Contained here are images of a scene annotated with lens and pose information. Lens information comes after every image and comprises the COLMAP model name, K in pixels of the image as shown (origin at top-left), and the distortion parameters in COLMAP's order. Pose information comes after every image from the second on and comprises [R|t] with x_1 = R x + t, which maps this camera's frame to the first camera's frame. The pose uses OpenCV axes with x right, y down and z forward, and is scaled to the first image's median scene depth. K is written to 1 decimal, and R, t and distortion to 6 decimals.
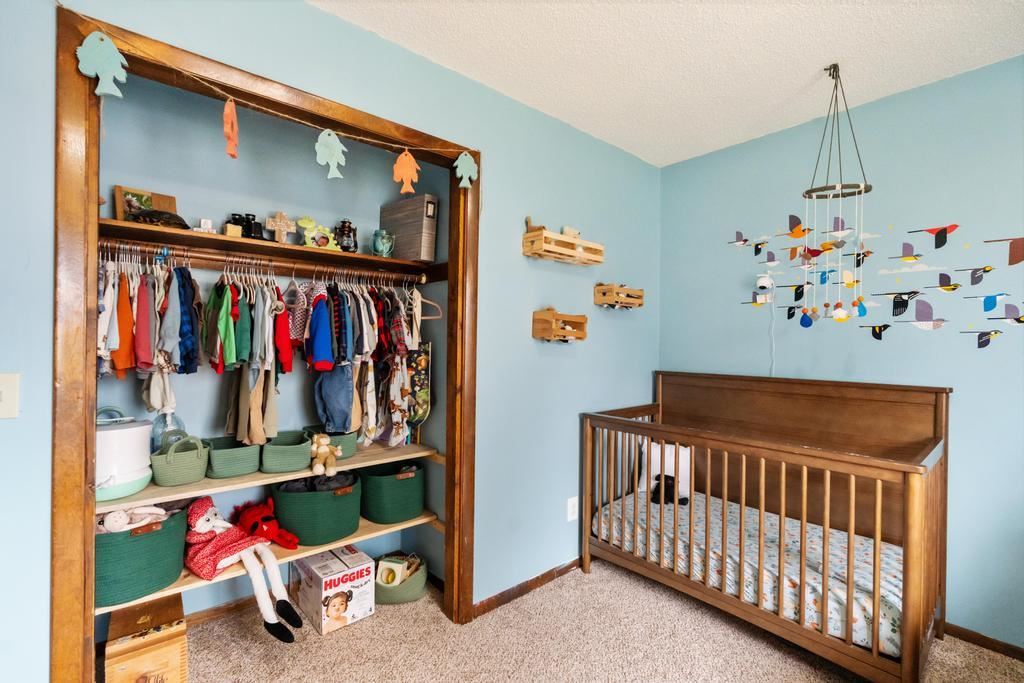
lens RADIAL K [[459.3, 0, 512.0], [0, 459.3, 341.5], [0, 0, 1]] dist [0.001020, 0.000334]
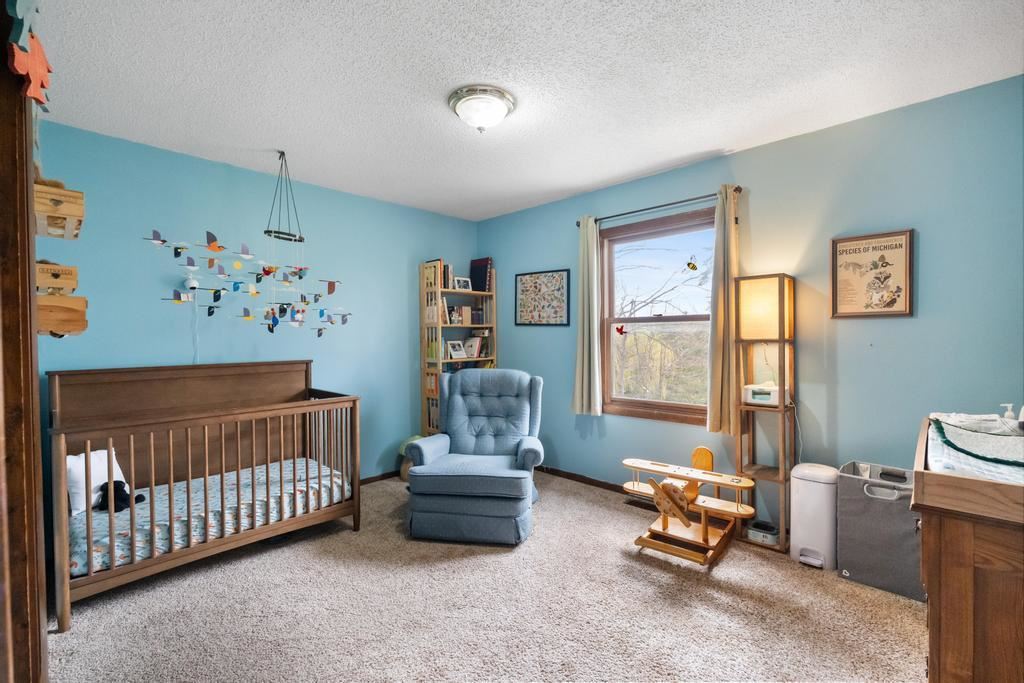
lens RADIAL K [[447.5, 0, 512.0], [0, 447.5, 341.5], [0, 0, 1]] dist [0.000170, -0.000030]
pose [[-0.105381, -0.022179, 0.994185, -0.739006], [0.005229, 0.999725, 0.022857, -0.004692], [-0.994418, 0.007607, -0.105236, 0.352390]]
